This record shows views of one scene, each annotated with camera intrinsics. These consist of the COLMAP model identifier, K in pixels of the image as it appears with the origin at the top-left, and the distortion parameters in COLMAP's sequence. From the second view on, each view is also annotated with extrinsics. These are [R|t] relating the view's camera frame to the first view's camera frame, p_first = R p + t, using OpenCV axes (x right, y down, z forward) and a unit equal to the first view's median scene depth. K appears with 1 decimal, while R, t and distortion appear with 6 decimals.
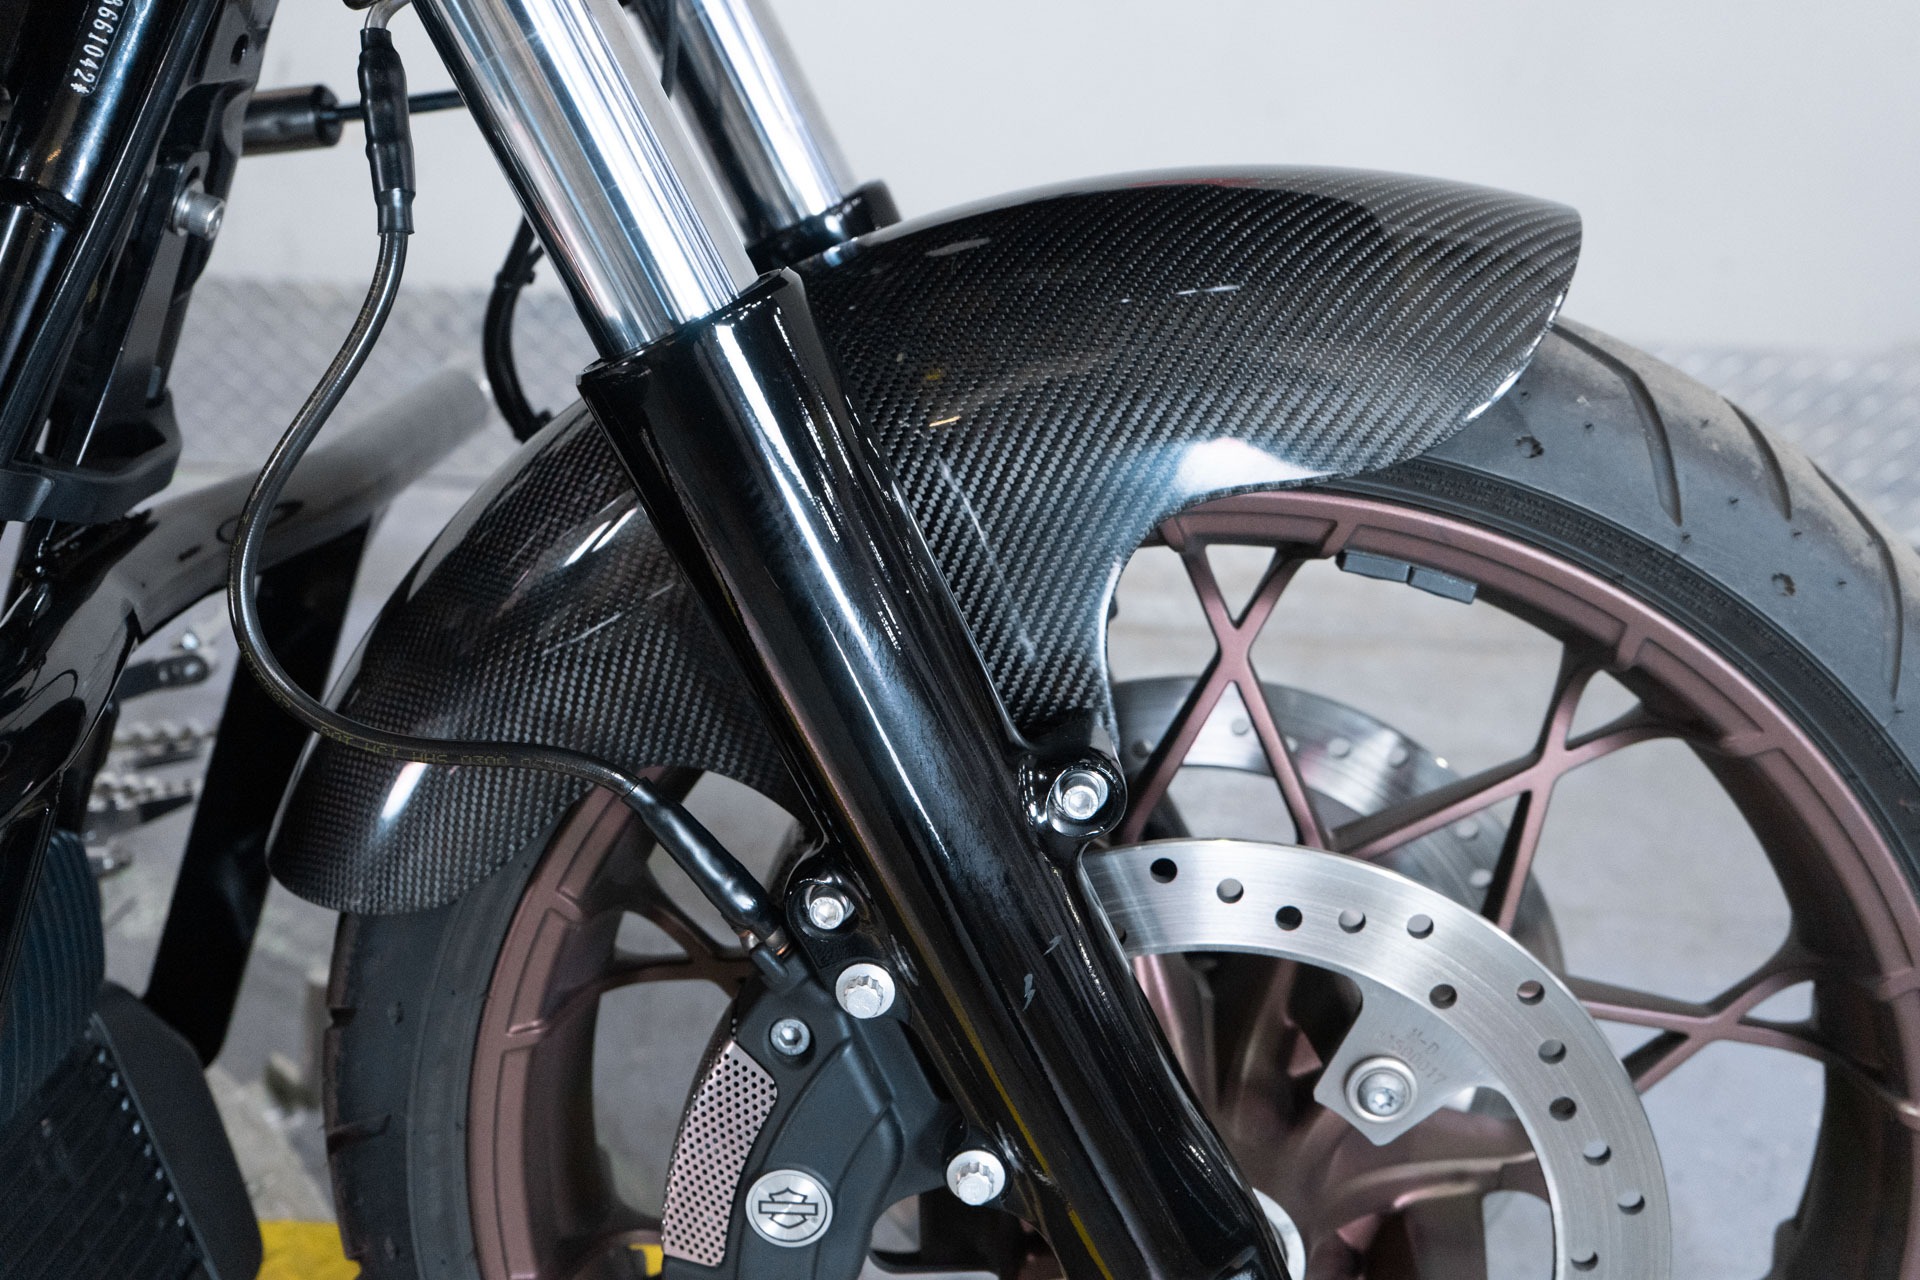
lens RADIAL K [[2278.5, 0, 960.0], [0, 2278.5, 640.0], [0, 0, 1]] dist [0.001270, 0.003998]
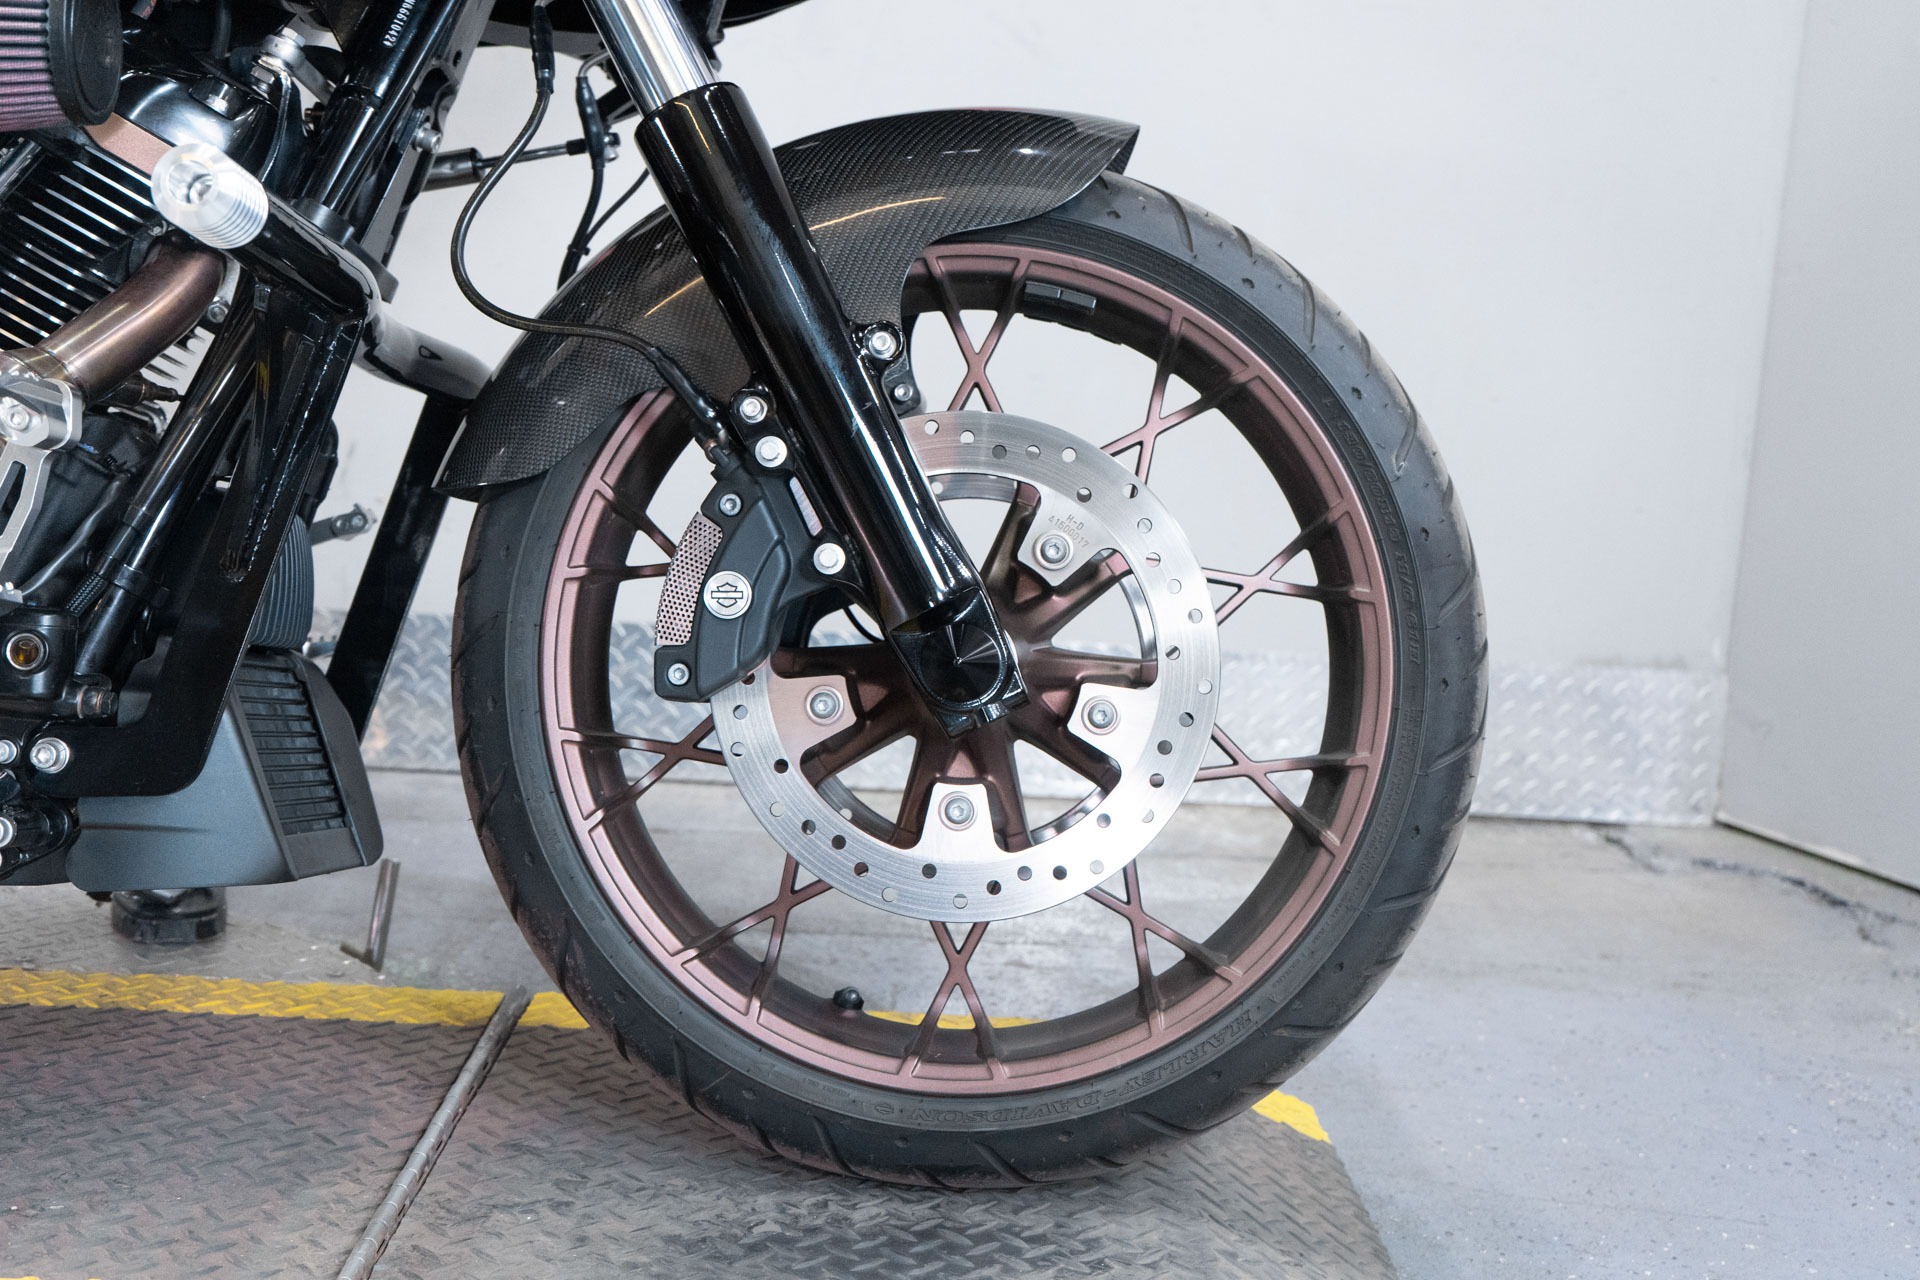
lens RADIAL K [[2278.5, 0, 960.0], [0, 2278.5, 640.0], [0, 0, 1]] dist [0.001270, 0.003998]
pose [[0.999559, -0.003133, 0.029525, 0.055452], [0.012487, 0.946560, -0.322287, 0.848487], [-0.026937, 0.322513, 0.946182, -0.699472]]
